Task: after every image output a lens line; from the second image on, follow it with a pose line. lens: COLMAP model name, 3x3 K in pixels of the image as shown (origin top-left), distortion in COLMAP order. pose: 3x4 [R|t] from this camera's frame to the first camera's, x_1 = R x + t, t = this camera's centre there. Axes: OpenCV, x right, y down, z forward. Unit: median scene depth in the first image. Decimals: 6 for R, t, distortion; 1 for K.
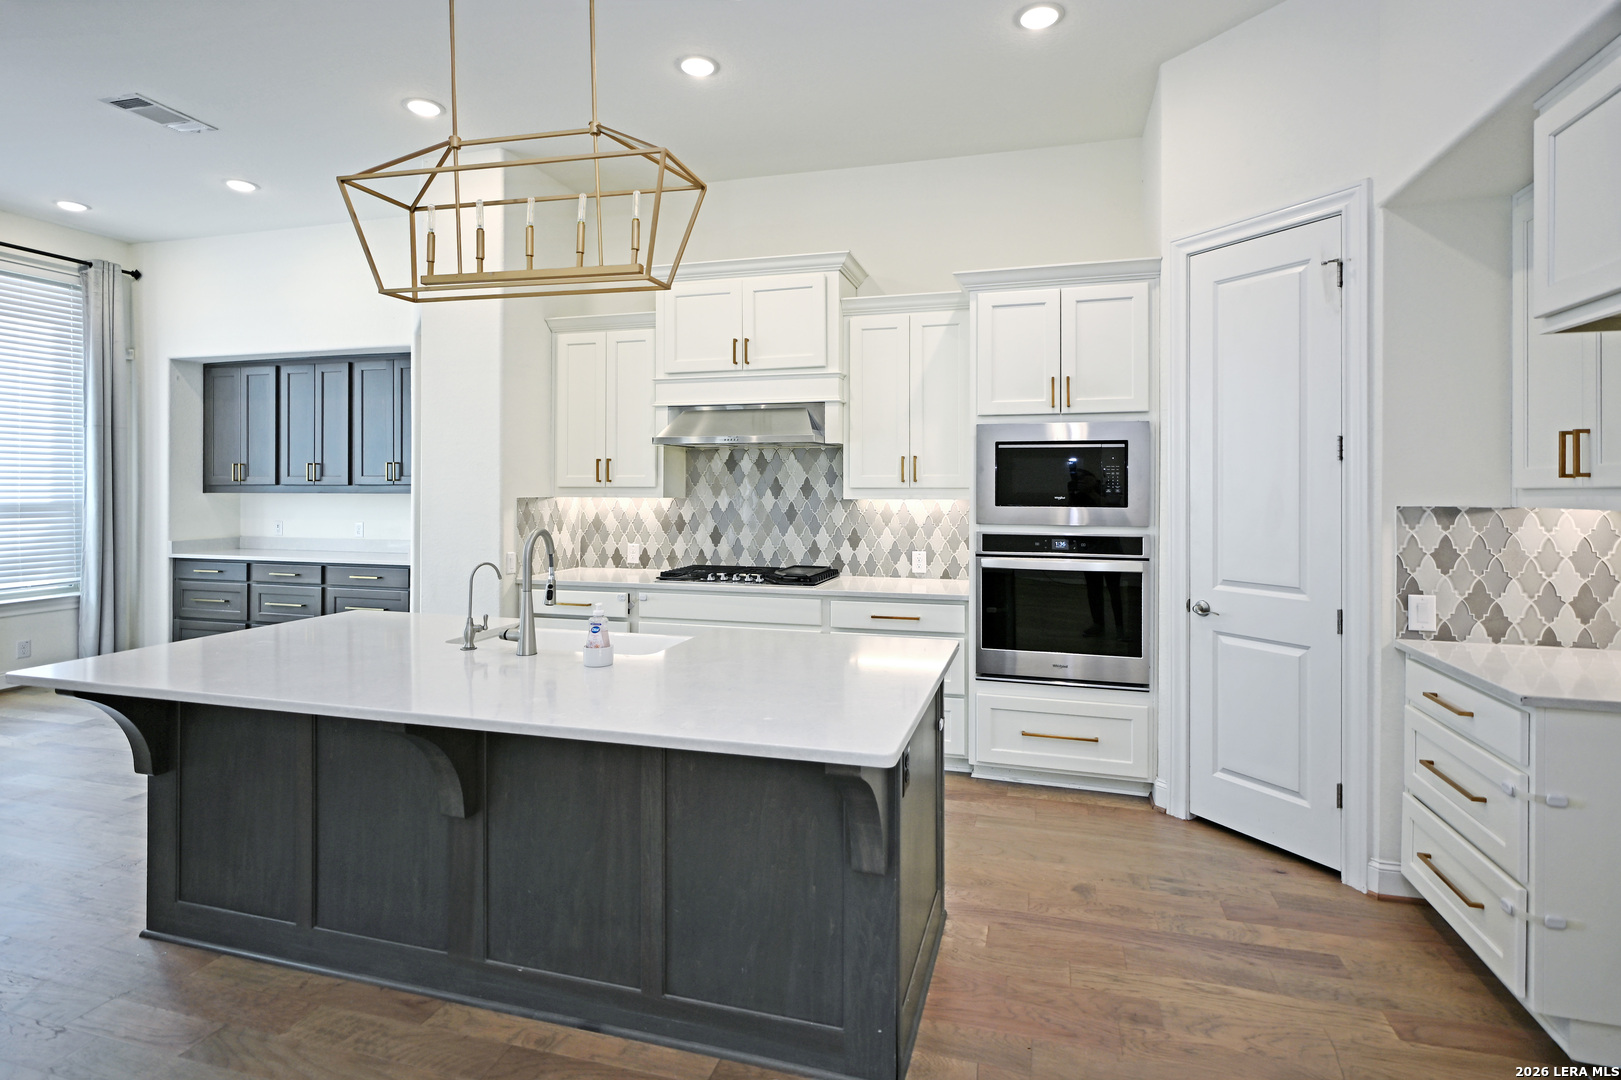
lens RADIAL K [[795.7, 0, 816.4], [0, 795.7, 489.4], [0, 0, 1]] dist [-0.000118, 0.001823]
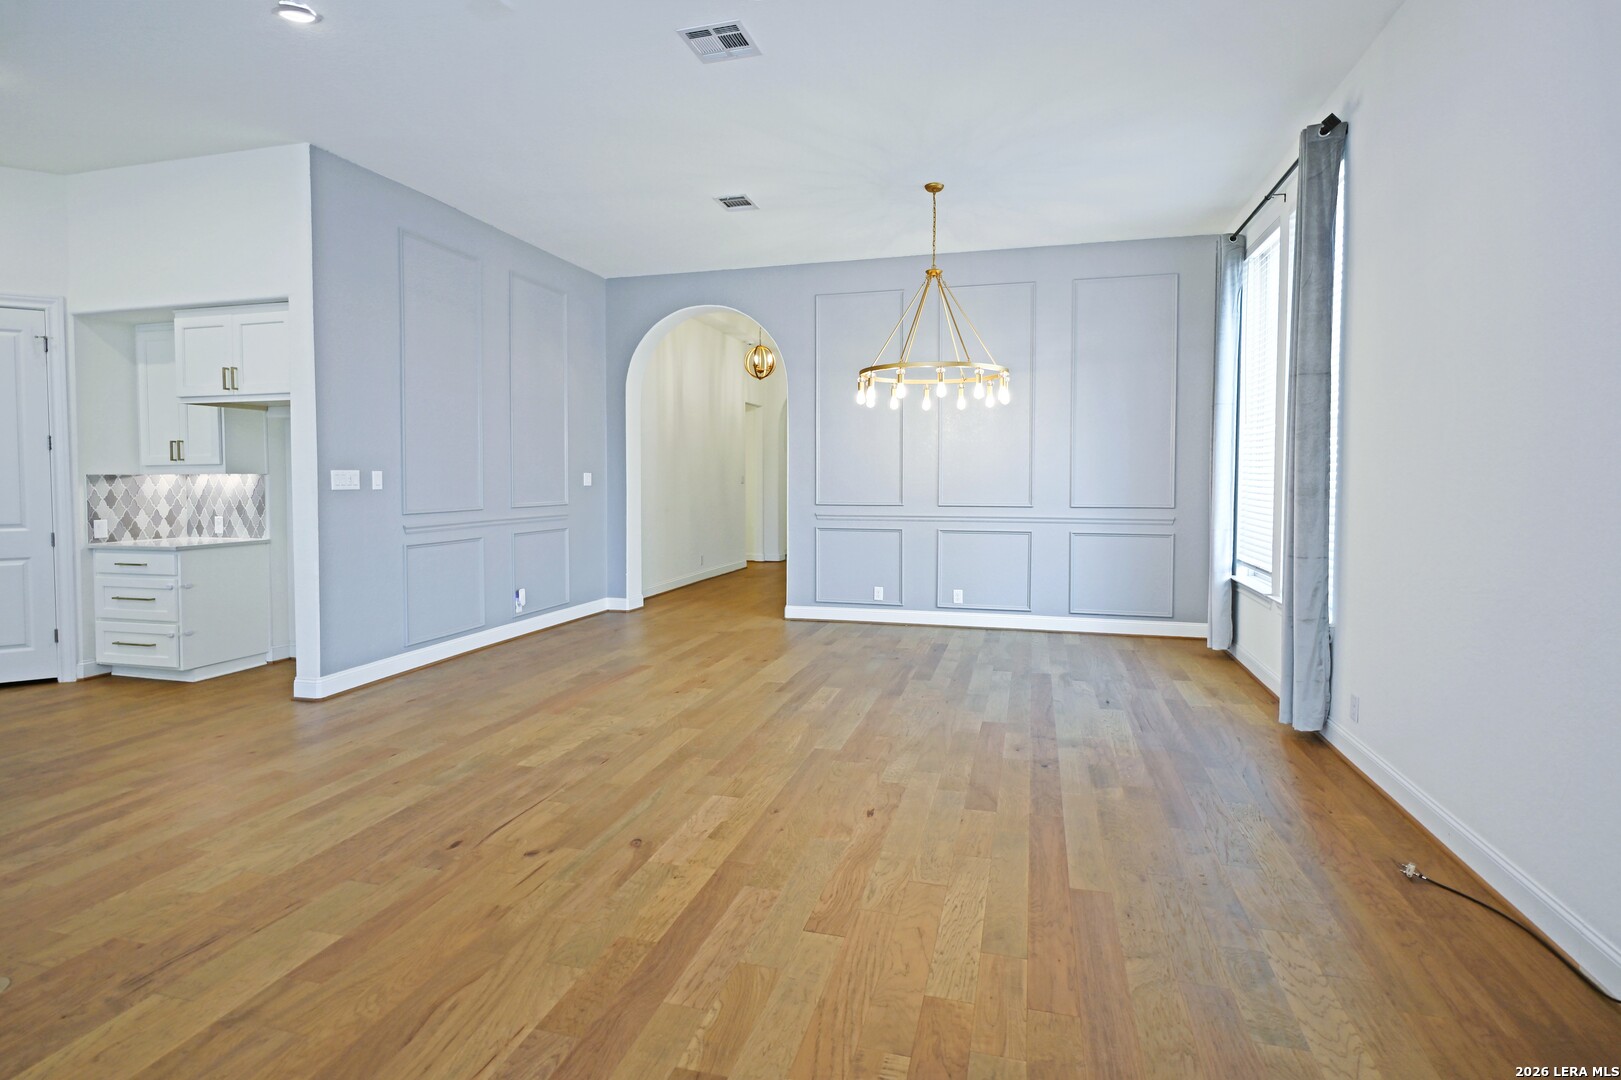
lens RADIAL K [[795.7, 0, 811.2], [0, 795.7, 500.1], [0, 0, 1]] dist [-0.000118, 0.001823]
pose [[-0.013375, -0.031831, 0.999404, -0.929207], [0.006480, 0.999469, 0.031920, 0.025045], [-0.999890, 0.006903, -0.013161, -0.550869]]
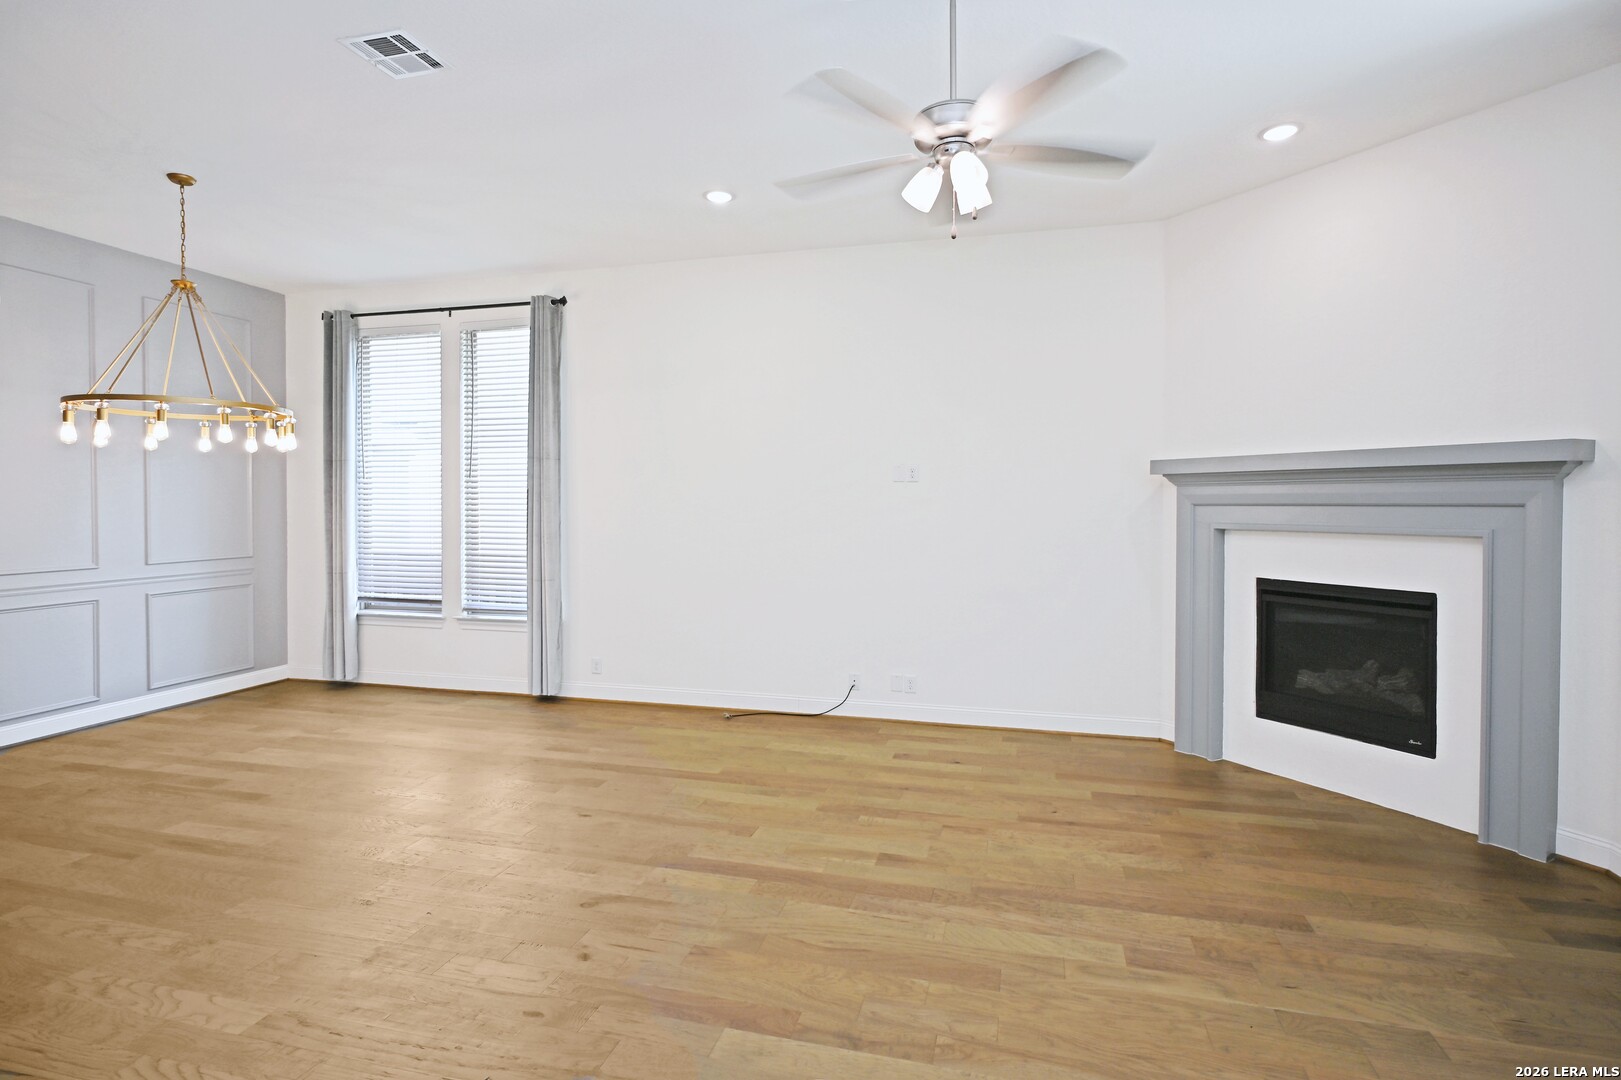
lens RADIAL K [[795.7, 0, 825.3], [0, 795.7, 510.3], [0, 0, 1]] dist [-0.000118, 0.001823]
pose [[-0.999813, 0.001496, -0.019259, -0.359931], [0.001215, 0.999893, 0.014560, -0.027940], [0.019279, 0.014534, -0.999709, 0.453868]]
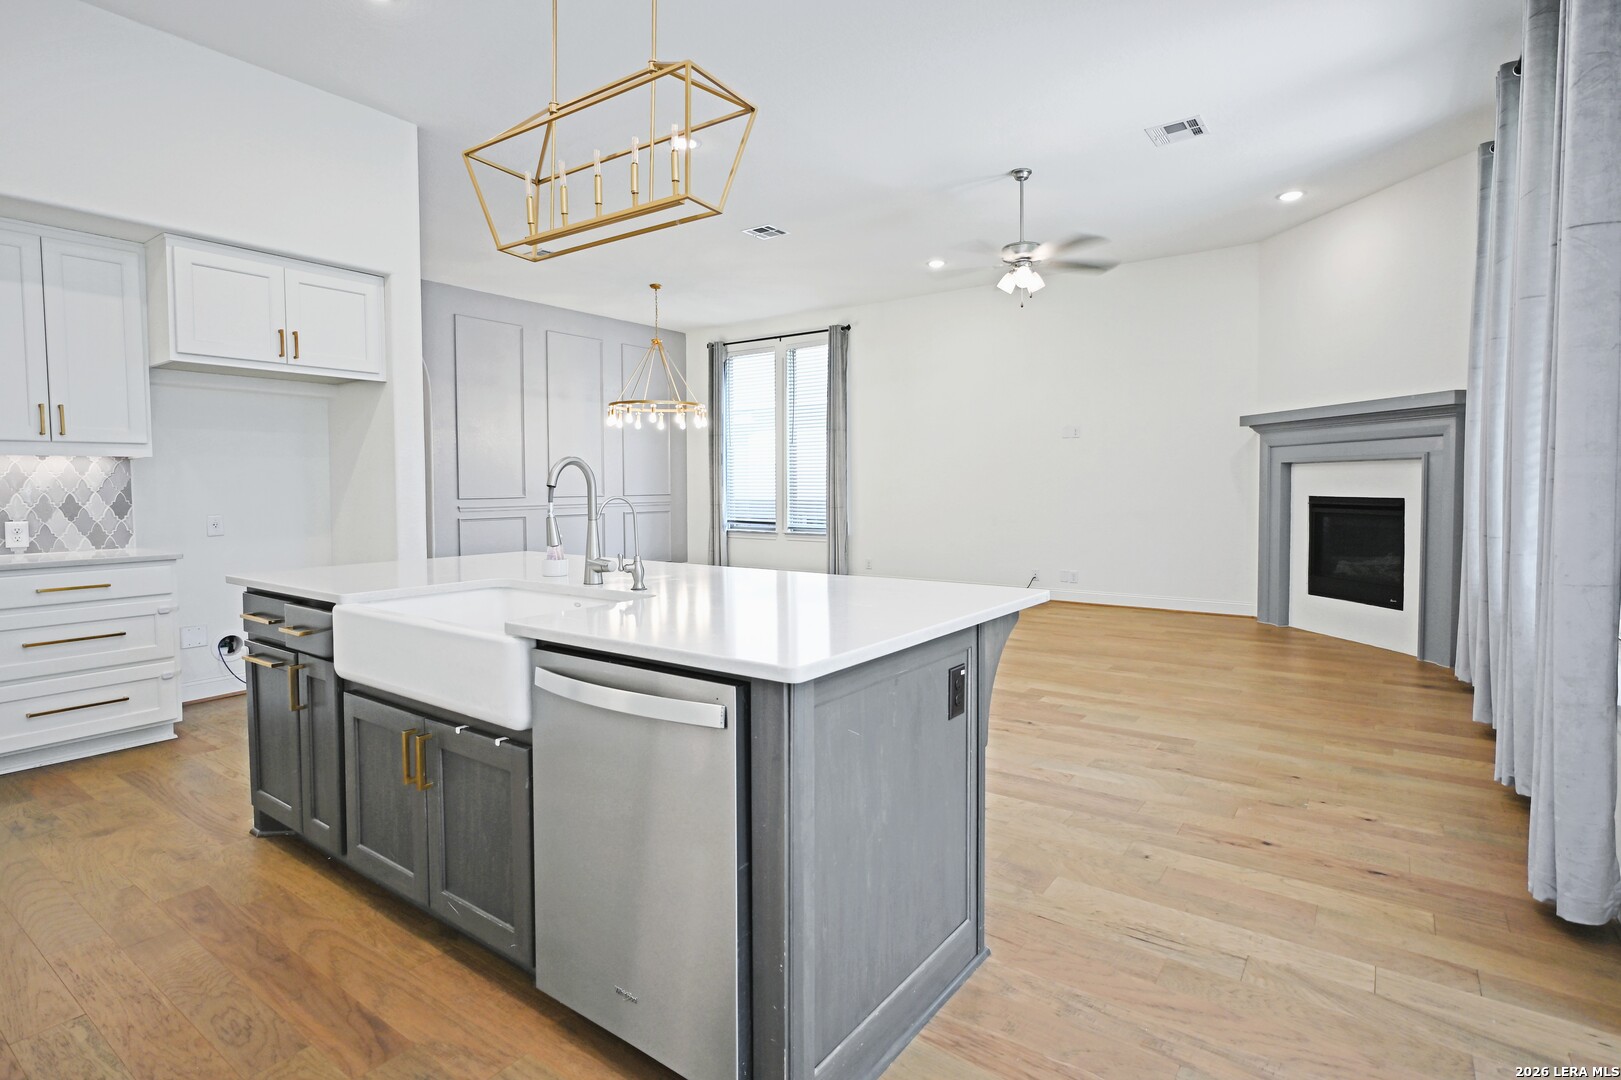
lens RADIAL K [[795.7, 0, 829.6], [0, 795.7, 485.3], [0, 0, 1]] dist [-0.000118, 0.001823]
pose [[-0.943684, 0.004754, 0.330814, -0.646310], [0.007061, 0.999958, 0.005772, 0.056378], [-0.330773, 0.007782, -0.943678, 1.253226]]
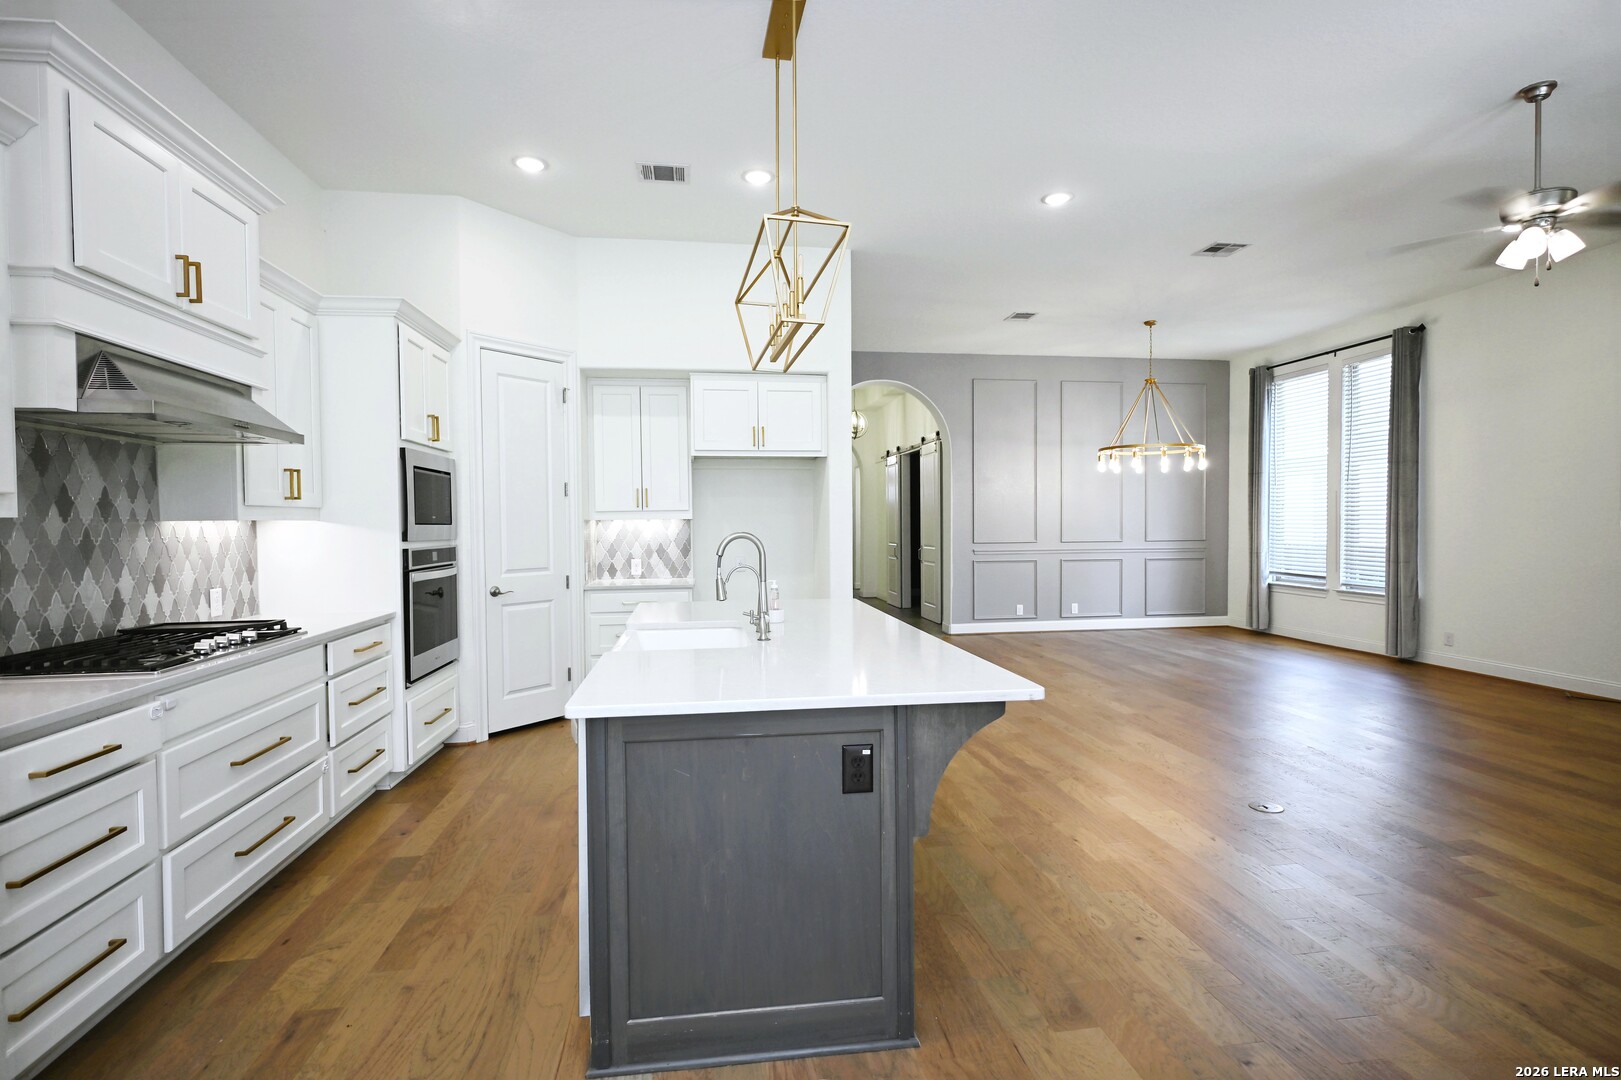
lens RADIAL K [[795.7, 0, 824.9], [0, 795.7, 534.5], [0, 0, 1]] dist [-0.000118, 0.001823]
pose [[-0.425064, -0.013256, 0.905066, -1.034888], [0.009834, 0.999766, 0.019262, 0.019589], [-0.905110, 0.017088, -0.424834, 0.985752]]
